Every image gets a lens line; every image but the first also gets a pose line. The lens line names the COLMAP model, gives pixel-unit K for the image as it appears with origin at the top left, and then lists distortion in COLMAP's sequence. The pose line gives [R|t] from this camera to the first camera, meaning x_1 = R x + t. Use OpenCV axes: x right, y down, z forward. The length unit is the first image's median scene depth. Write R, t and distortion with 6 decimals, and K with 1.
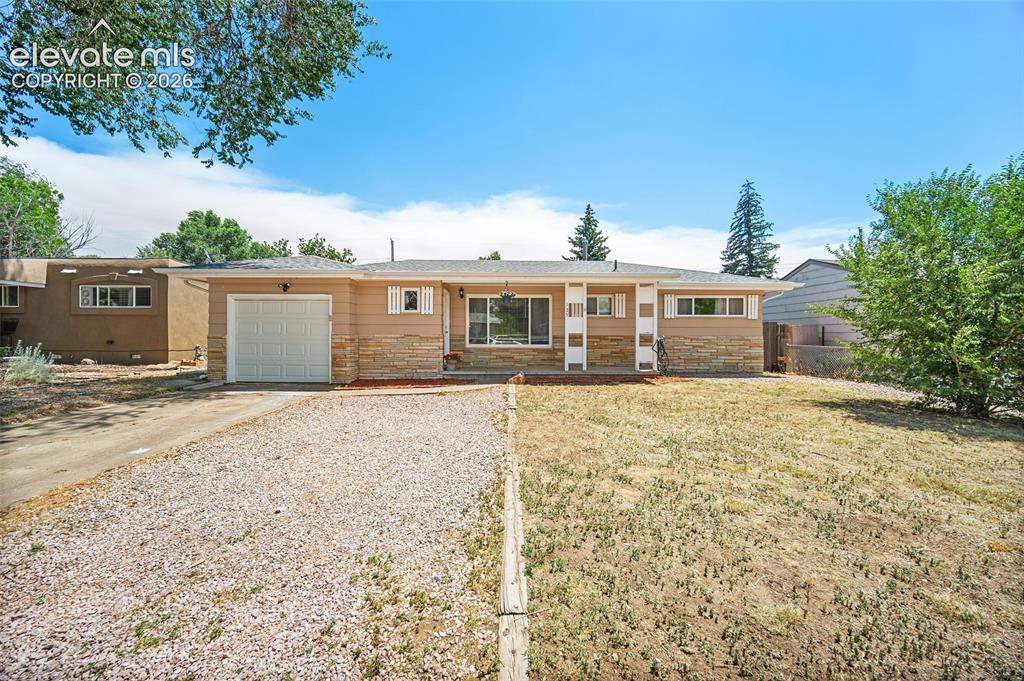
lens RADIAL K [[405.9, 0, 512.0], [0, 405.9, 340.5], [0, 0, 1]] dist [-0.000733, 0.000468]
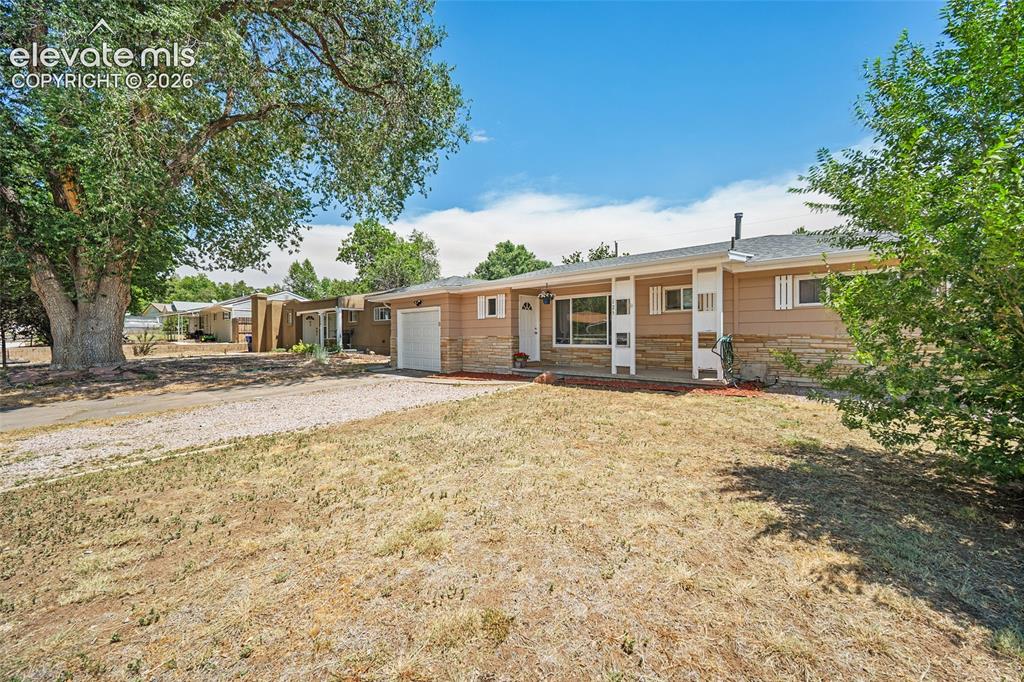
lens RADIAL K [[409.1, 0, 513.5], [0, 409.1, 339.6], [0, 0, 1]] dist [-0.001201, -0.000430]
pose [[0.731256, -0.001205, -0.682102, 0.594468], [0.001543, 0.999999, -0.000112, -0.002872], [0.682101, -0.000971, 0.731257, 0.171198]]
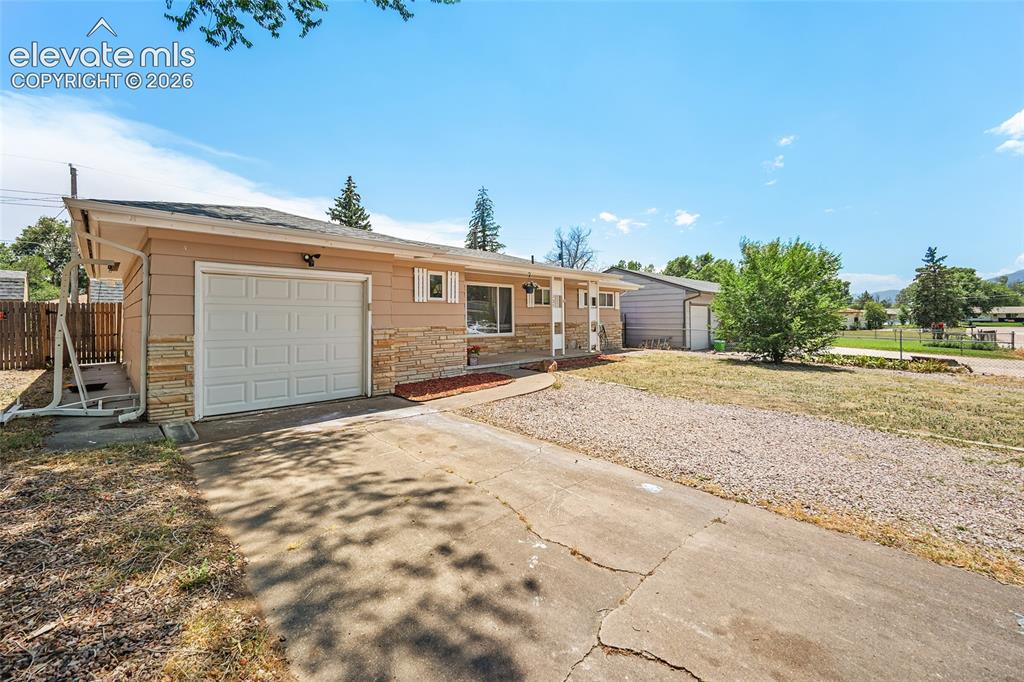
lens RADIAL K [[412.6, 0, 515.1], [0, 412.6, 321.7], [0, 0, 1]] dist [0.000082, 0.000141]
pose [[0.719654, -0.013243, 0.694206, -0.715894], [0.012229, 0.999905, 0.006397, -0.027503], [-0.694225, 0.003886, 0.719748, 0.261691]]
